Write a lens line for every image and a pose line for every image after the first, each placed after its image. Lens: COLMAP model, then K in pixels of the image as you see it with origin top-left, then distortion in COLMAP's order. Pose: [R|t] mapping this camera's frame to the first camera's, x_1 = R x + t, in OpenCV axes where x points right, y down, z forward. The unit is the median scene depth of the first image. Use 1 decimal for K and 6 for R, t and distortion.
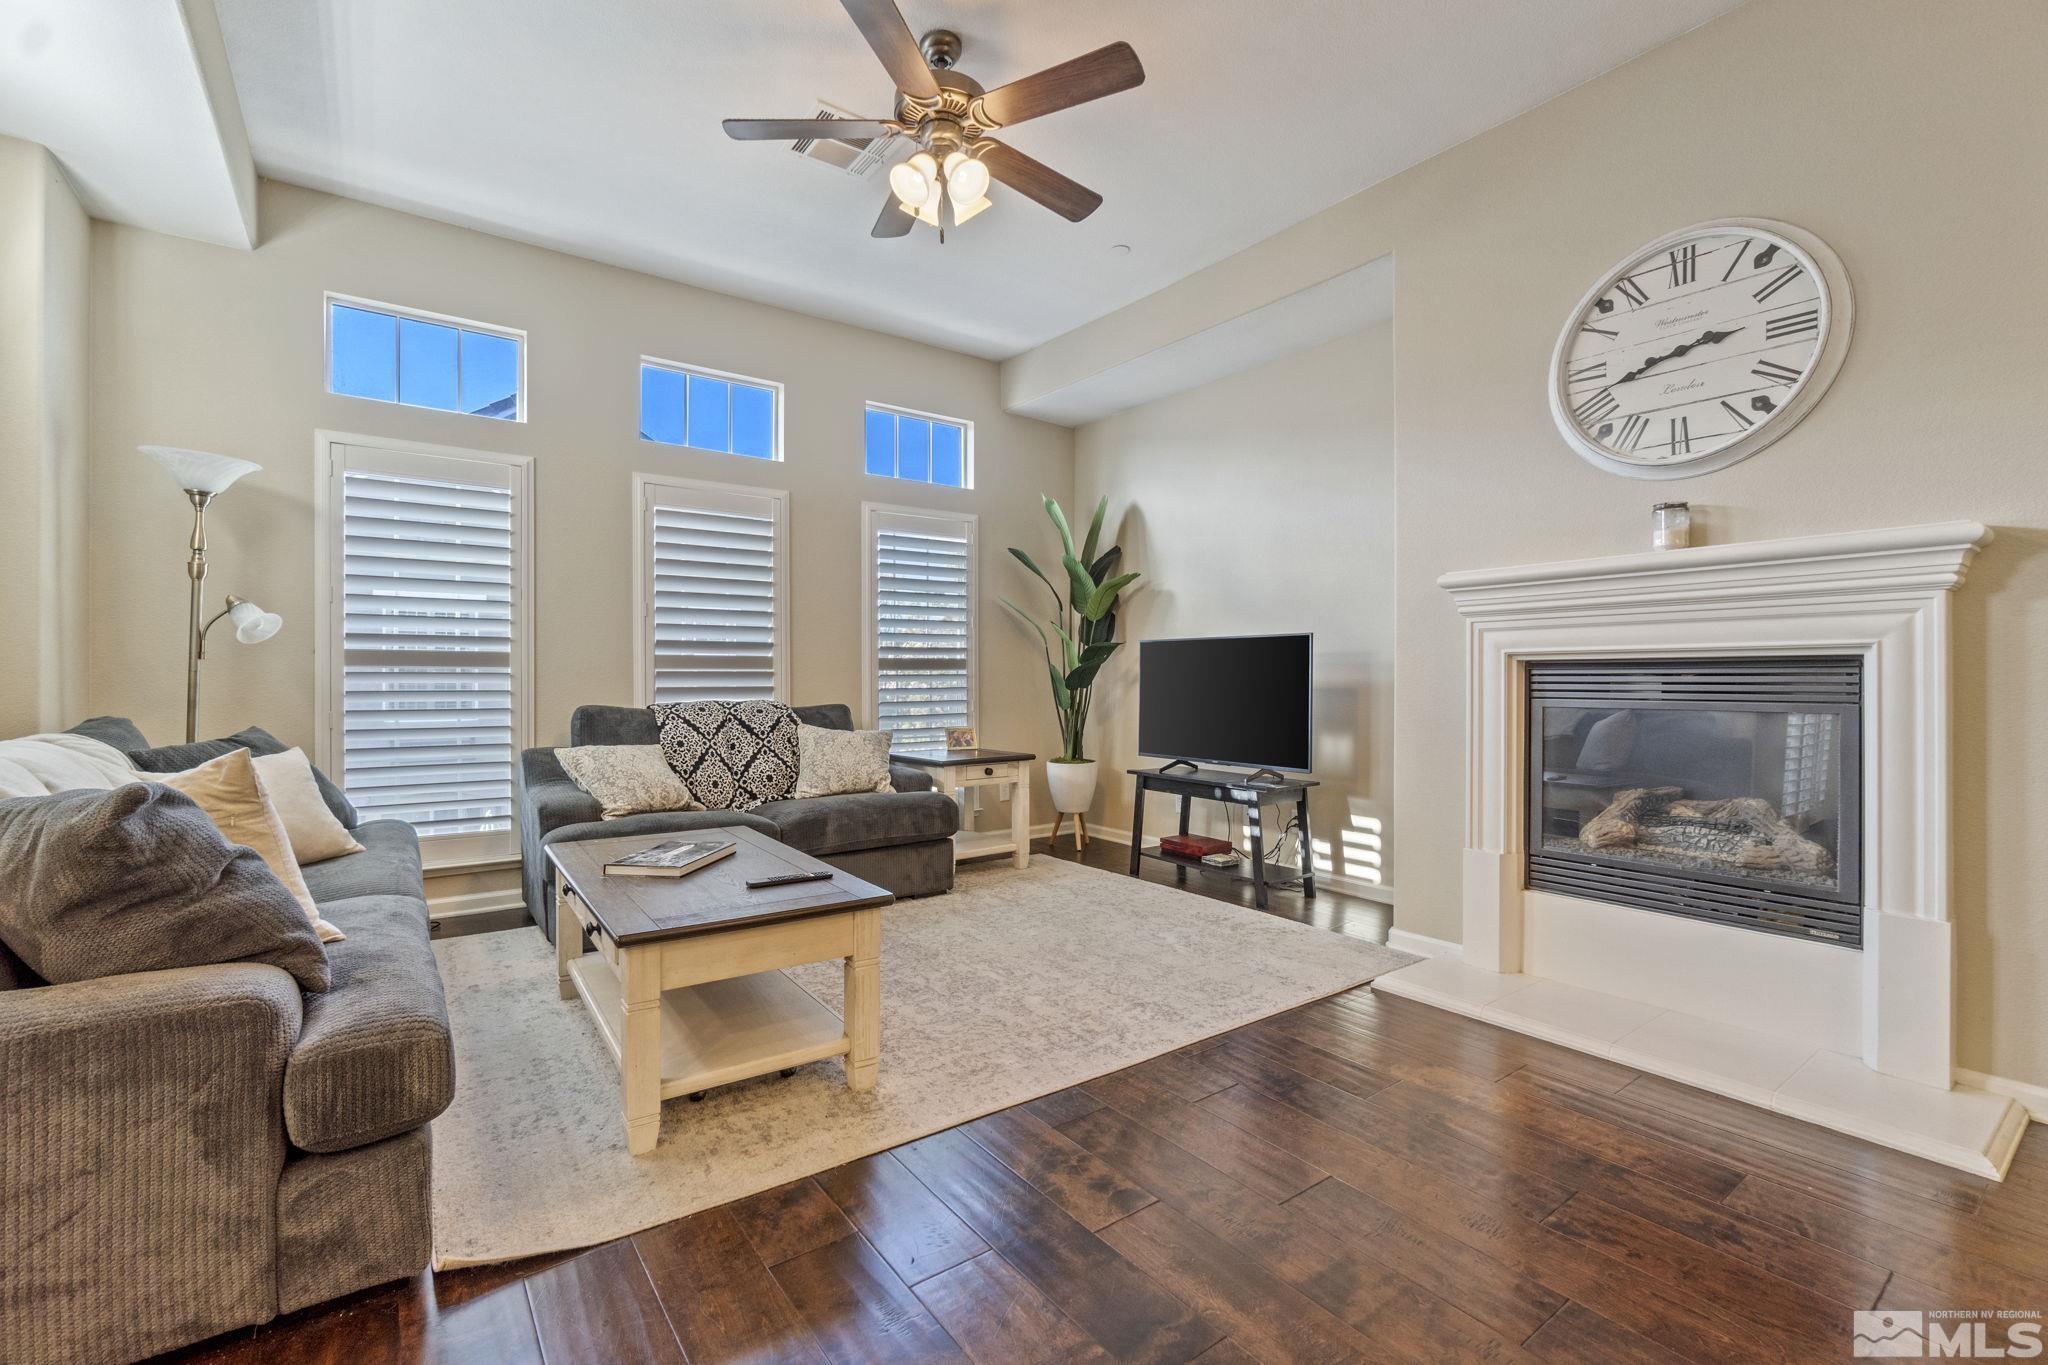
lens RADIAL K [[881.4, 0, 1011.0], [0, 881.4, 677.4], [0, 0, 1]] dist [-0.002310, 0.000024]
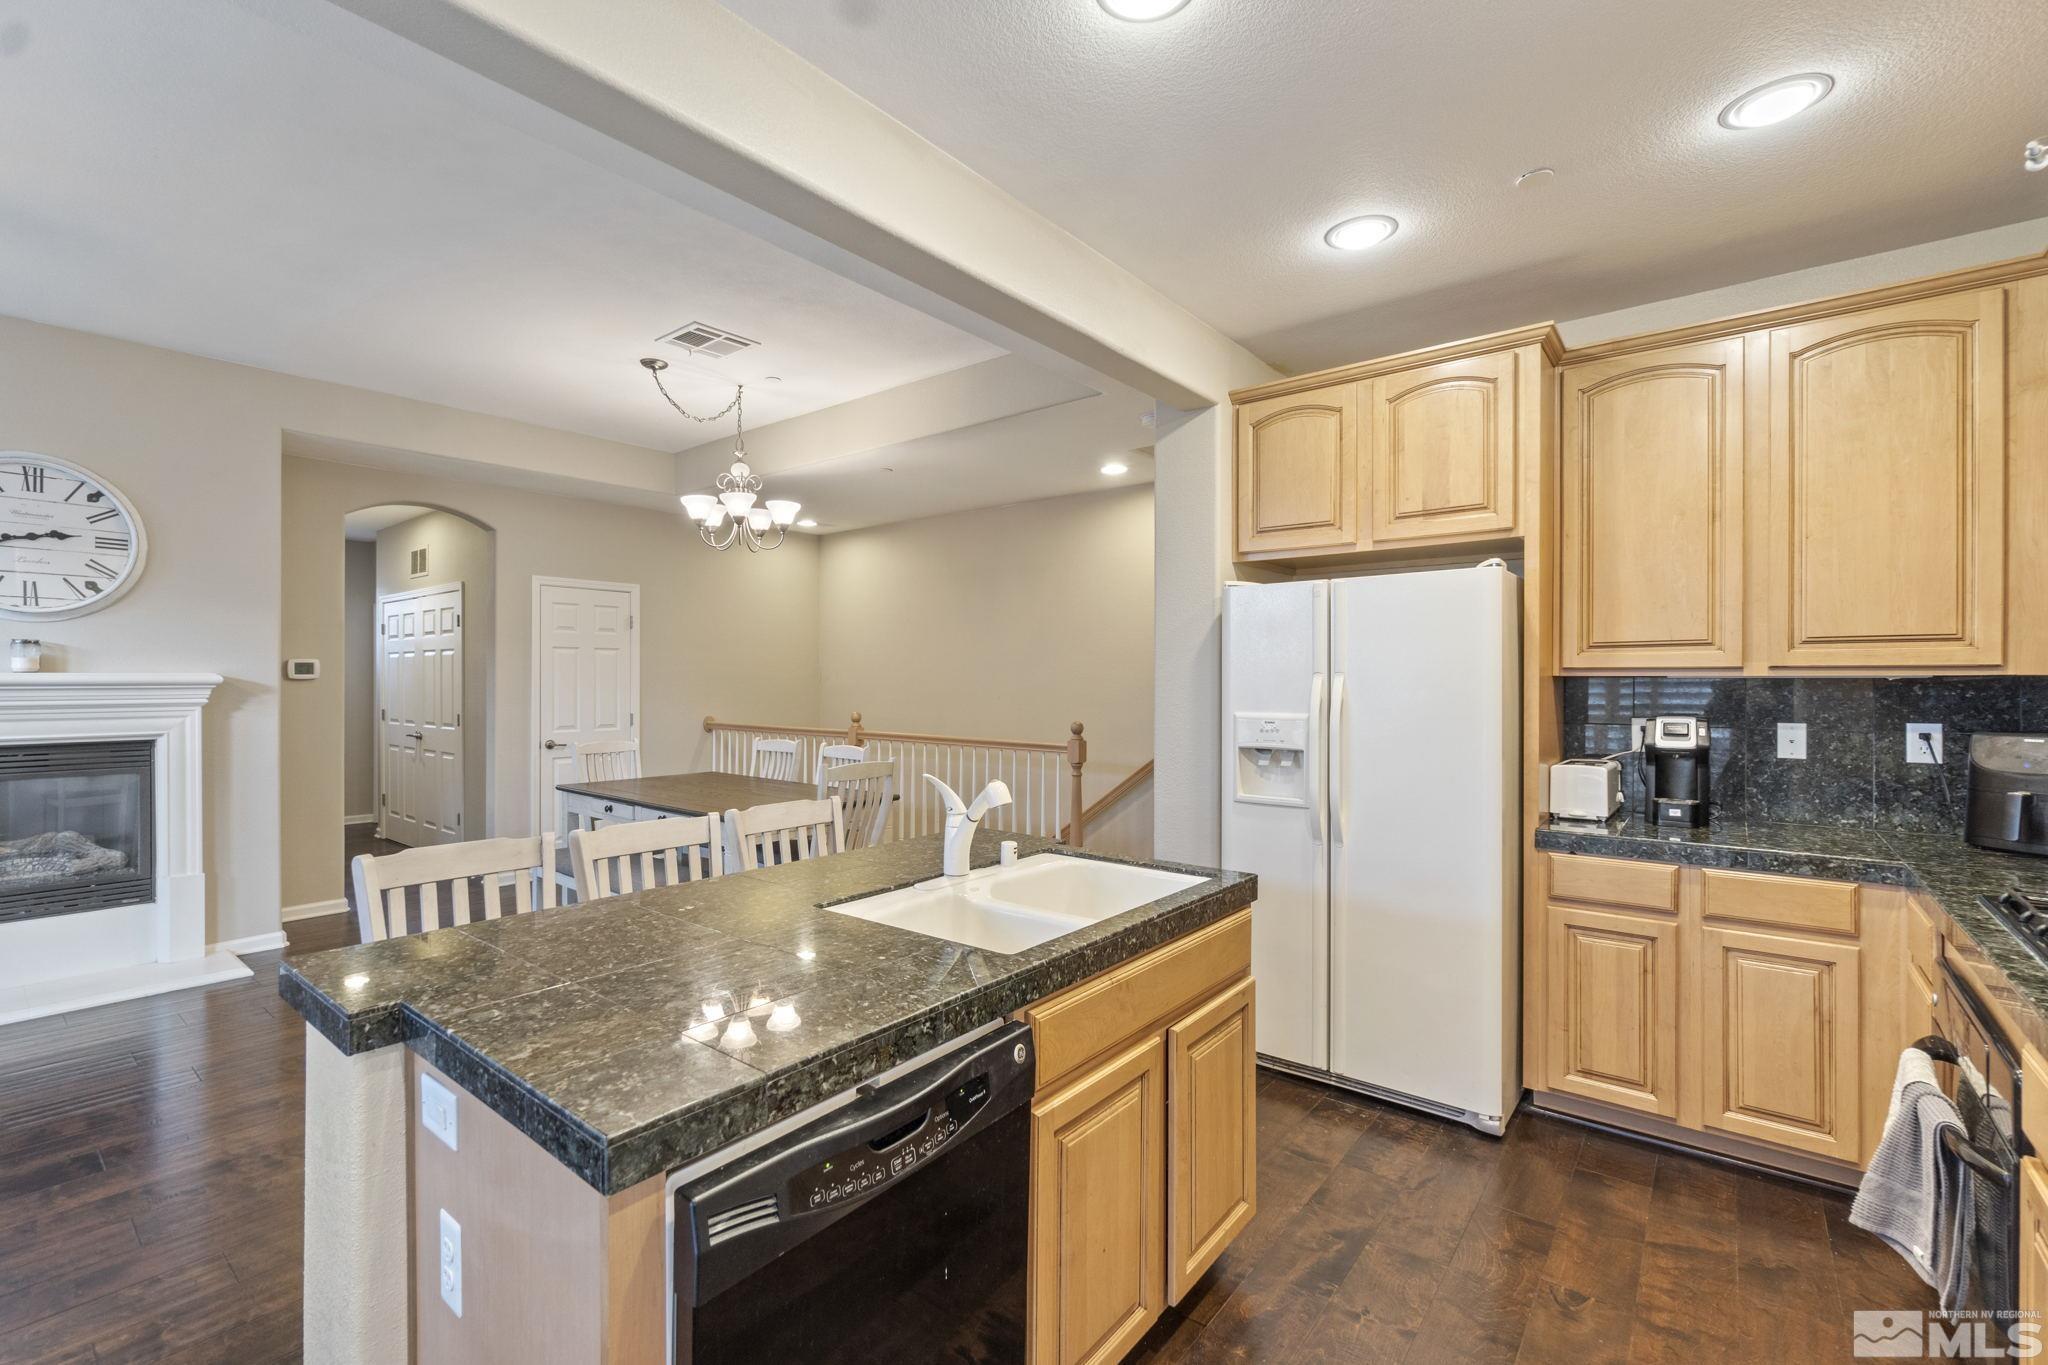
lens RADIAL K [[879.3, 0, 990.6], [0, 879.3, 684.2], [0, 0, 1]] dist [-0.001017, -0.000766]
pose [[-0.248590, -0.001919, 0.968607, -0.908415], [-0.000792, 0.999998, 0.001778, -0.108869], [-0.968608, -0.000325, -0.248591, -0.163171]]
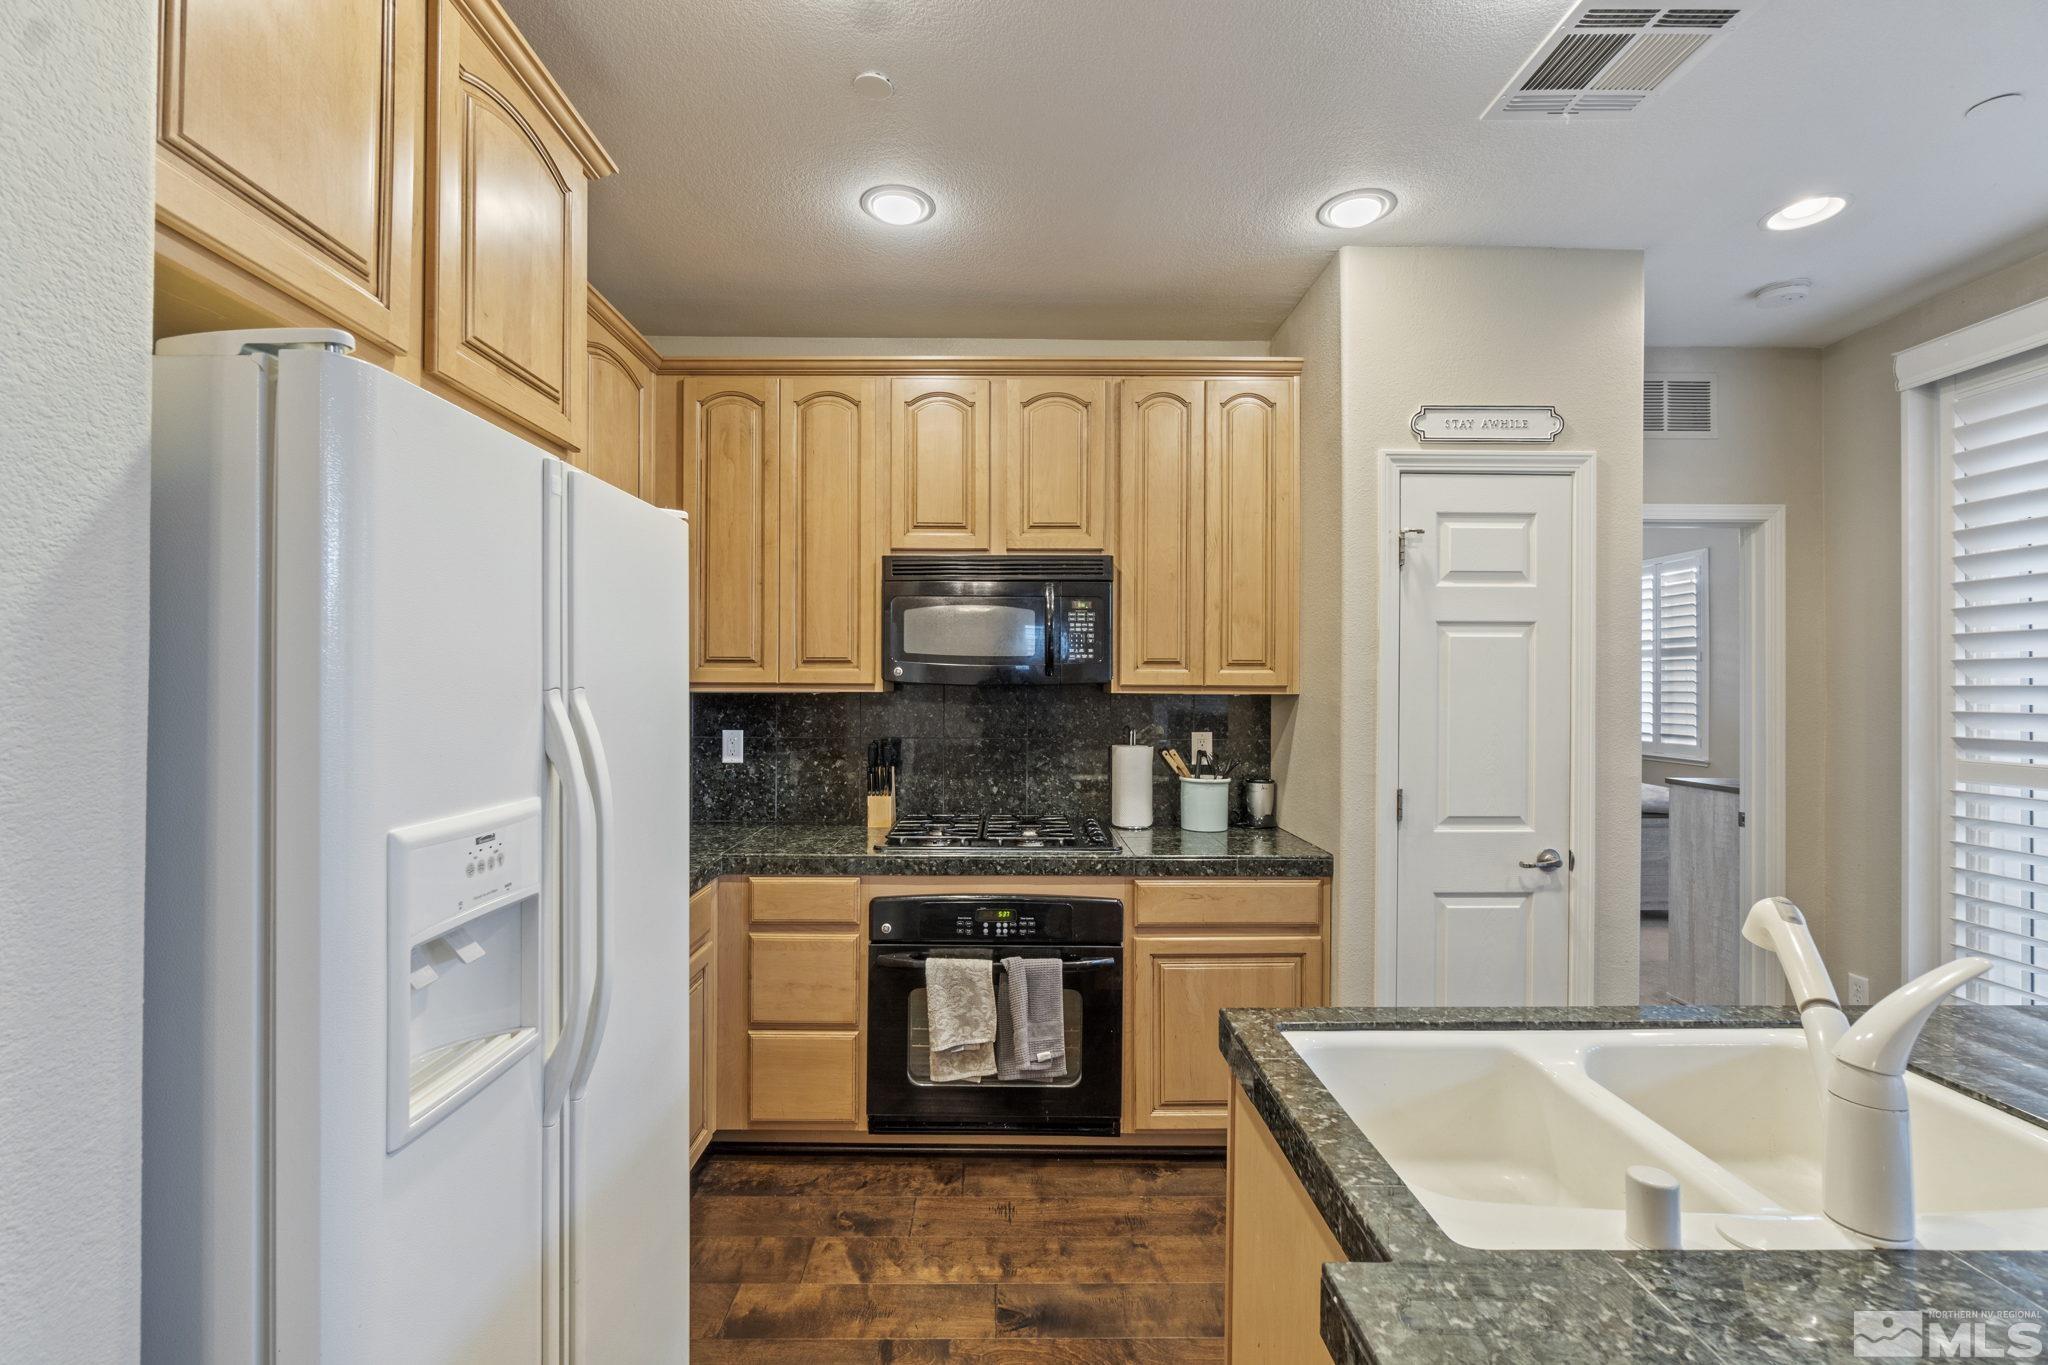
lens RADIAL K [[874.8, 0, 1016.3], [0, 874.8, 686.7], [0, 0, 1]] dist [-0.005995, 0.000453]
pose [[-0.571438, -0.004435, -0.820633, 0.115697], [-0.003368, 0.999990, -0.003059, -0.118435], [0.820638, 0.001016, -0.571447, -0.363106]]
